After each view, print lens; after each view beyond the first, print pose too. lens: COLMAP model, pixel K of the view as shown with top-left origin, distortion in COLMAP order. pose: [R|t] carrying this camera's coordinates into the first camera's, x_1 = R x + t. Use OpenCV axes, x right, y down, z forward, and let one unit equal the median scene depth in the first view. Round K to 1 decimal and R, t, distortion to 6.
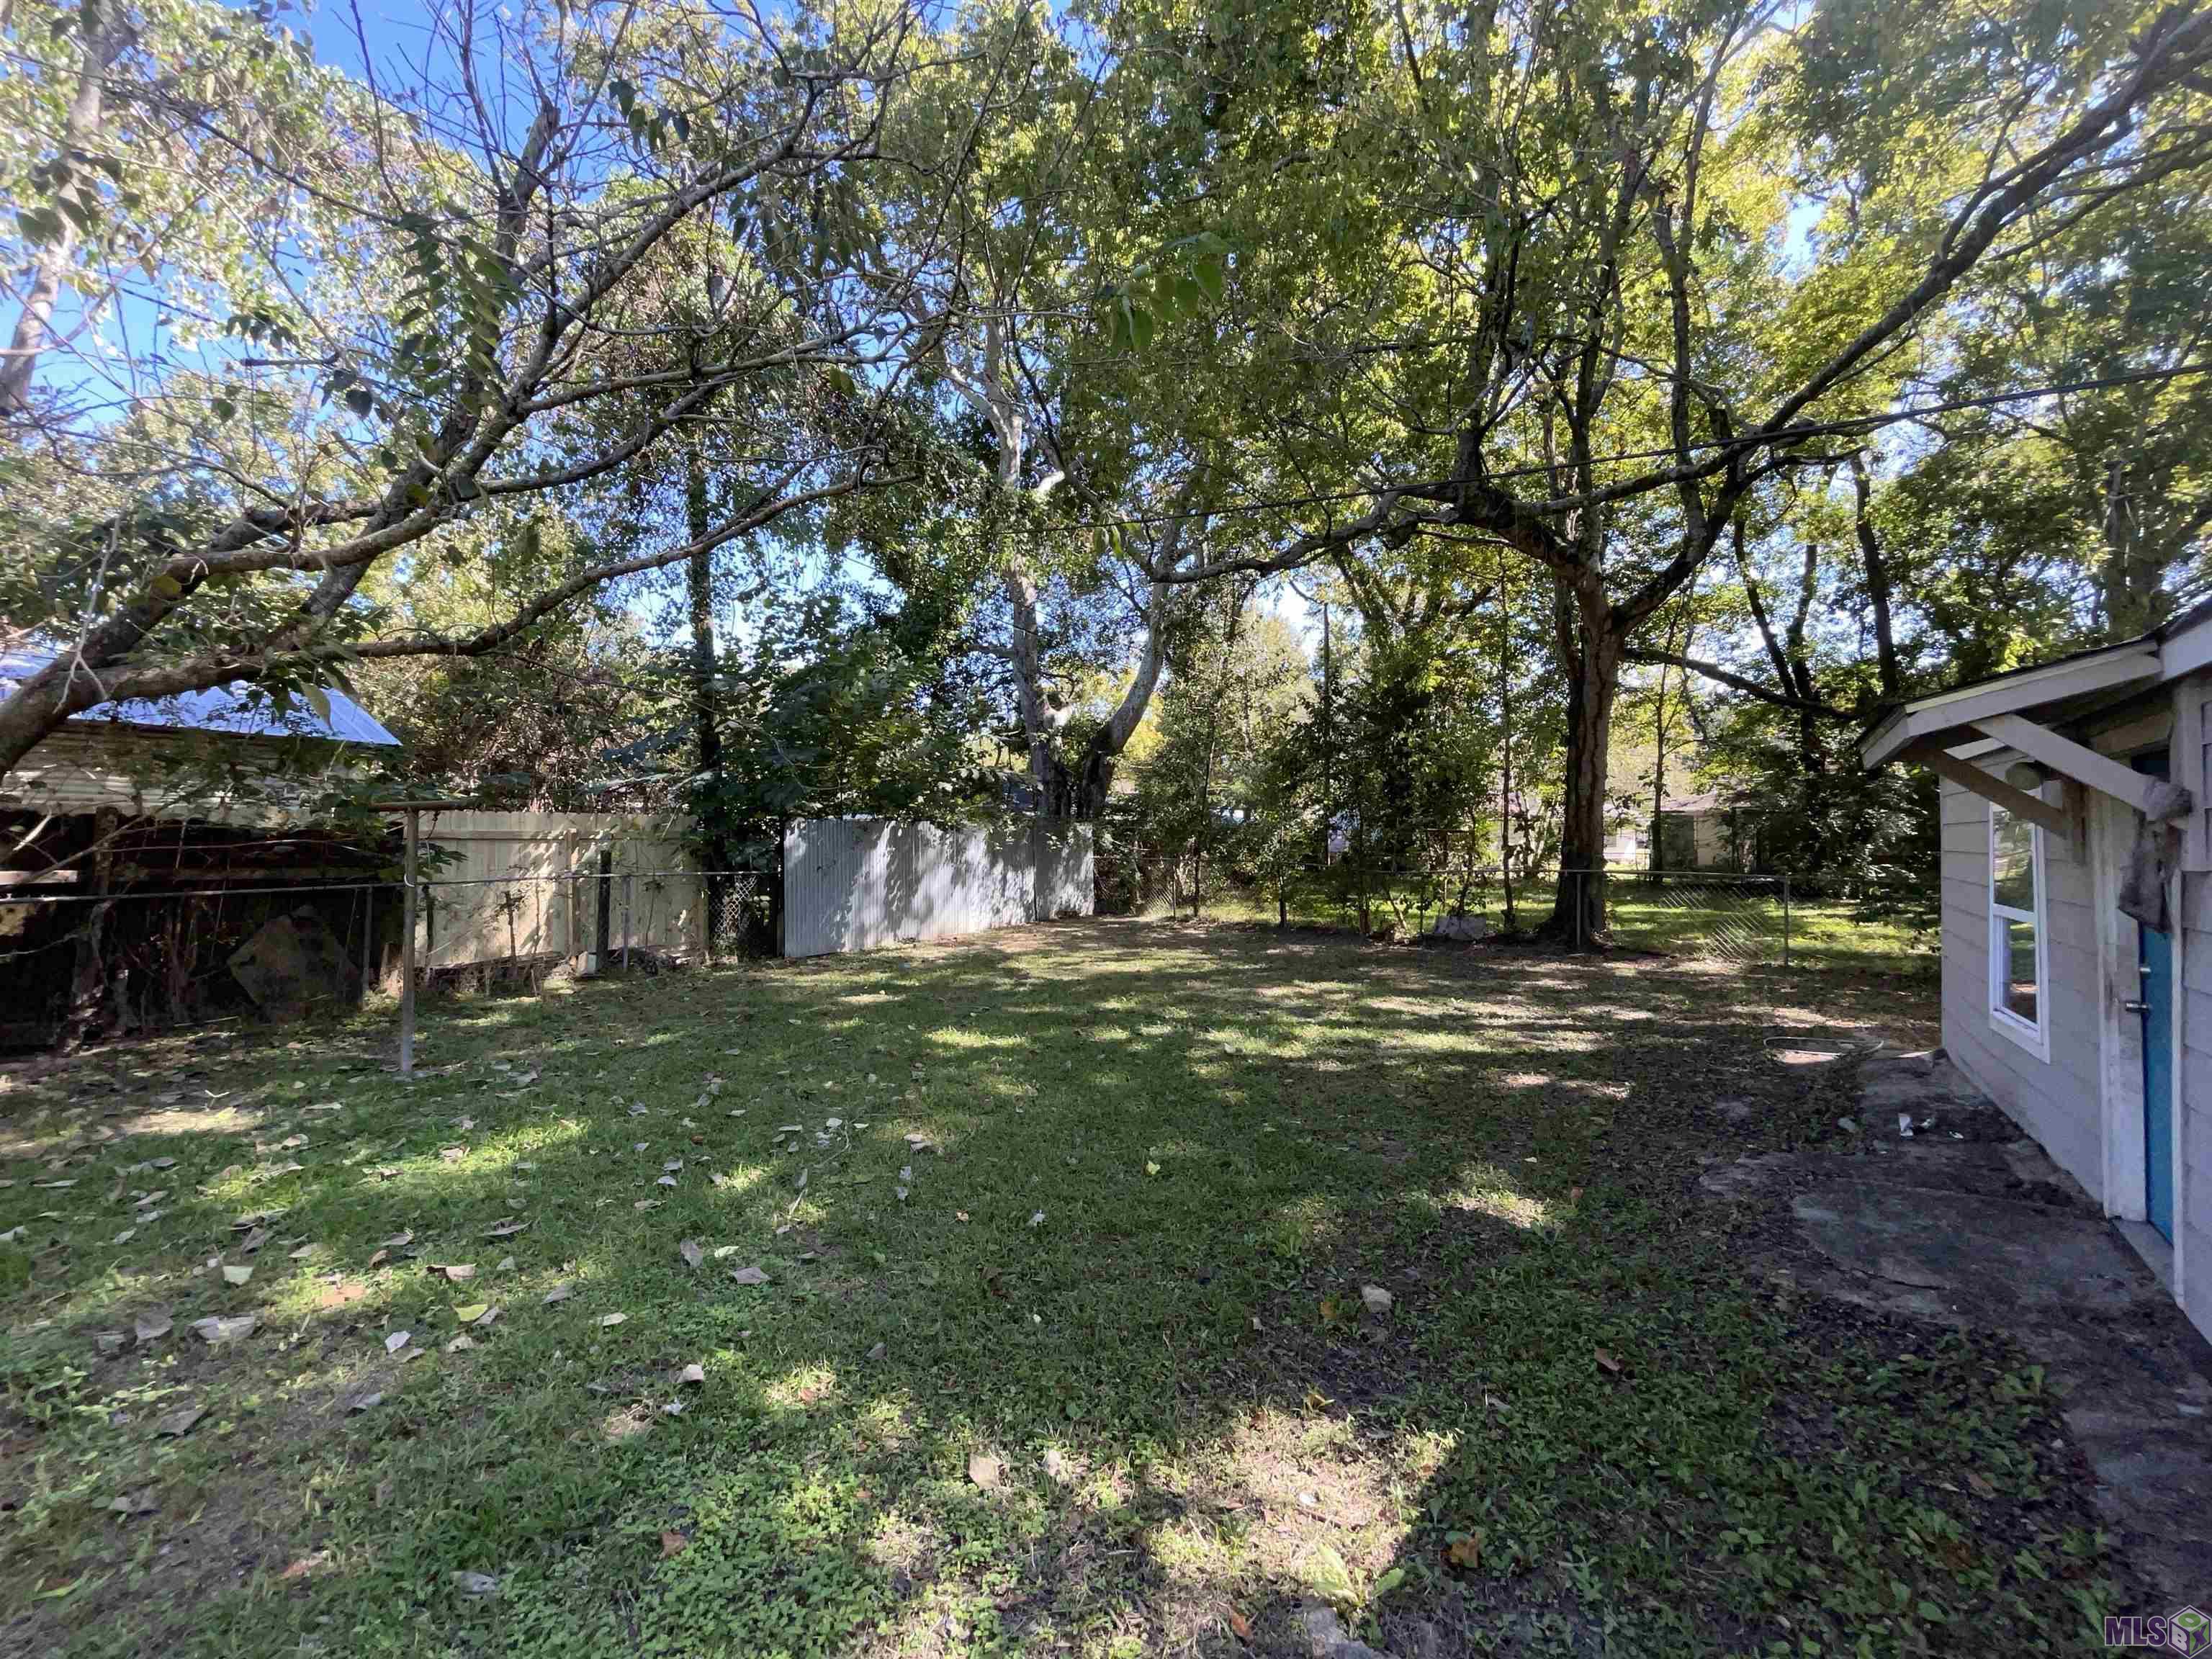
lens RADIAL K [[888.9, 0, 1106.1], [0, 888.9, 833.8], [0, 0, 1]] dist [-0.006263, 0.001597]
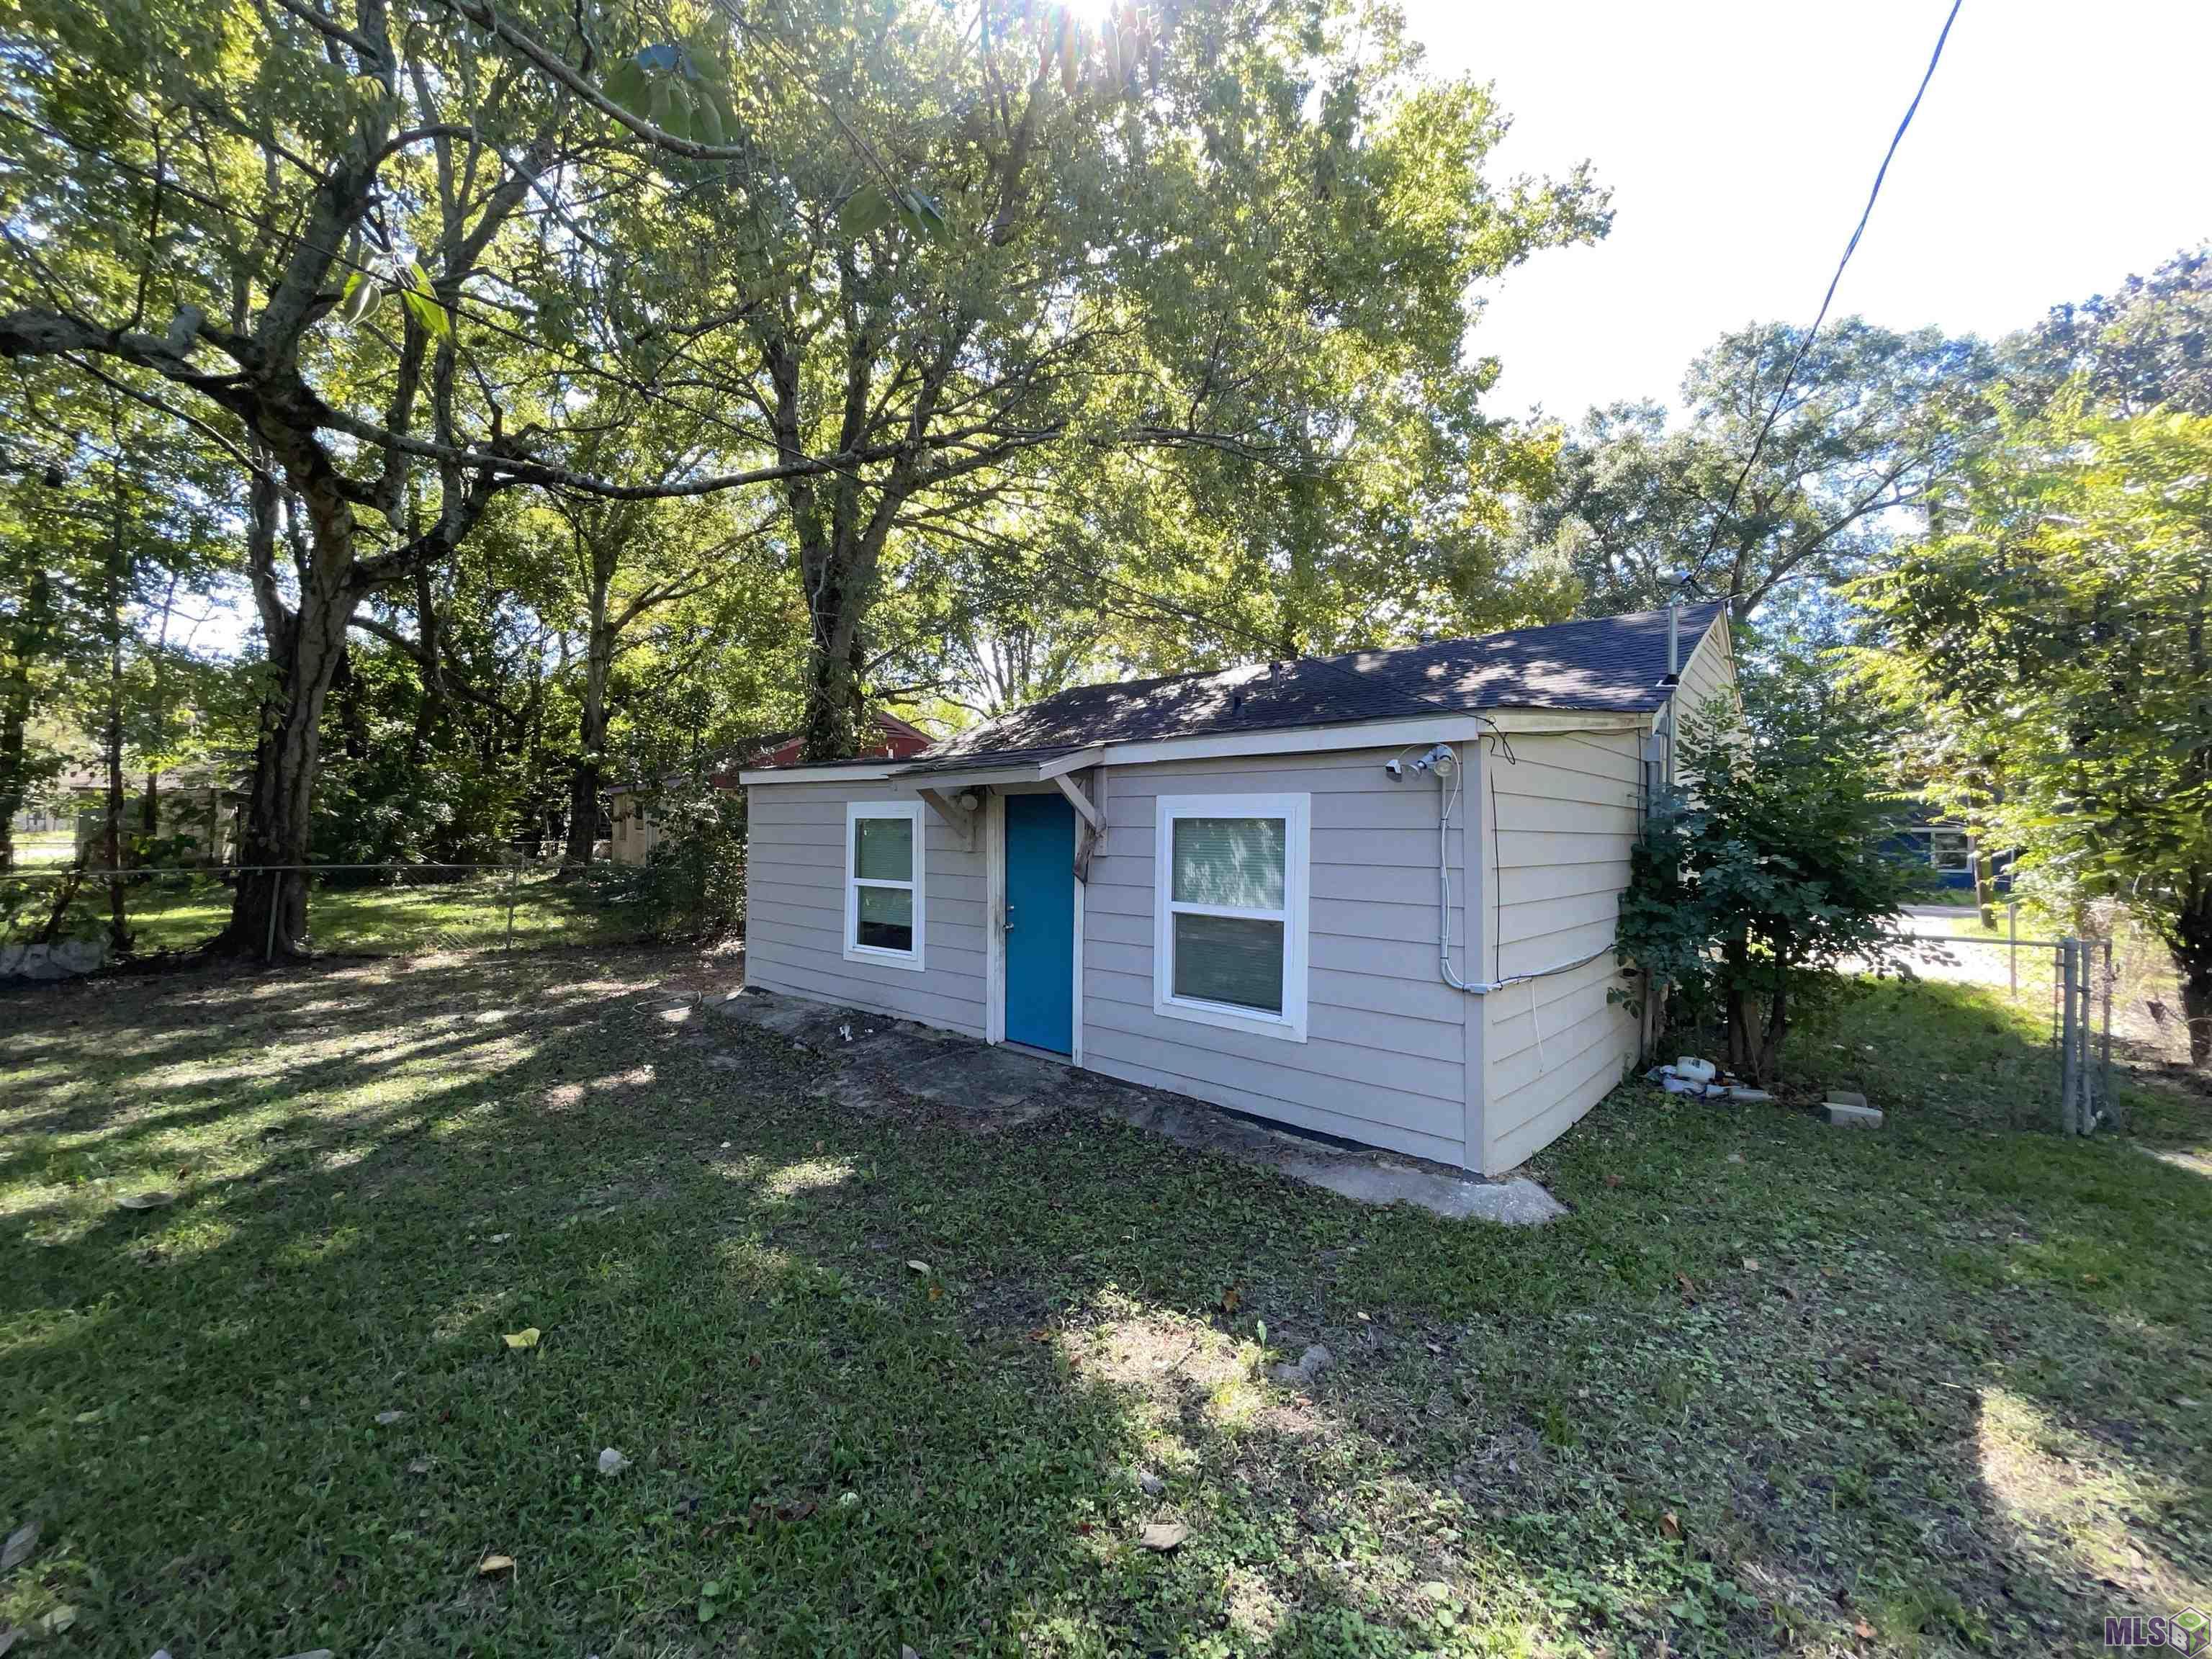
lens RADIAL K [[888.9, 0, 1106.1], [0, 888.9, 835.8], [0, 0, 1]] dist [-0.006263, 0.001597]
pose [[0.064633, 0.005493, 0.997894, -0.649027], [-0.024404, 0.999694, -0.003922, 0.002197], [-0.997611, -0.024099, 0.064747, 0.621147]]
